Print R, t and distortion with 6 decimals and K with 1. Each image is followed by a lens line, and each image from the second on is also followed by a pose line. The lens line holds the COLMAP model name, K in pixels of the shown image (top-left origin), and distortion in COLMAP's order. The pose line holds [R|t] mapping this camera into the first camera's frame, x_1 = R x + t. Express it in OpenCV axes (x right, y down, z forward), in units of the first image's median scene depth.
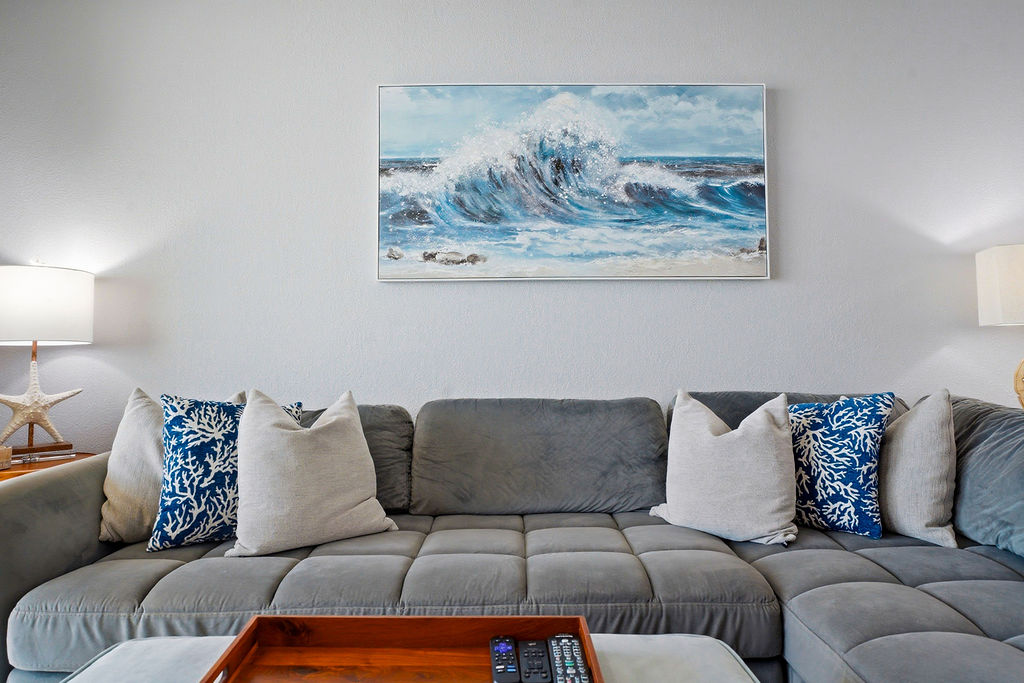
lens RADIAL K [[663.3, 0, 513.2], [0, 663.3, 302.5], [0, 0, 1]] dist [-0.009682, 0.000932]
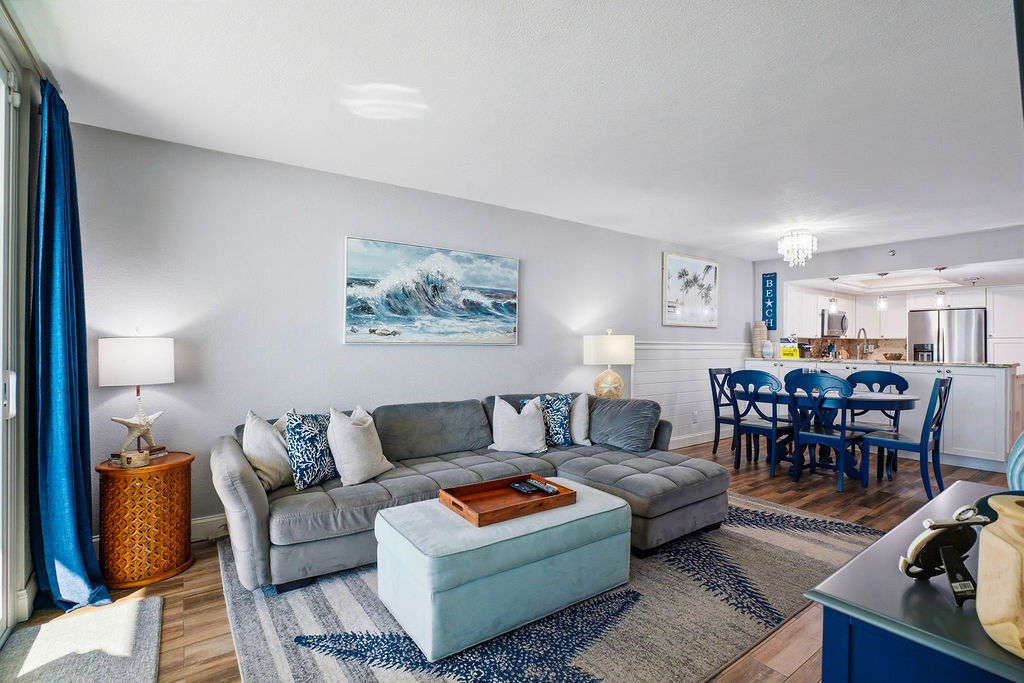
lens RADIAL K [[476.6, 0, 511.4], [0, 476.6, 350.5], [0, 0, 1]] dist [-0.064068, 0.026840]
pose [[0.821640, 0.004007, 0.569993, -0.571188], [-0.043357, 0.997518, 0.055487, -0.106778], [-0.568355, -0.070303, 0.819774, -0.345914]]
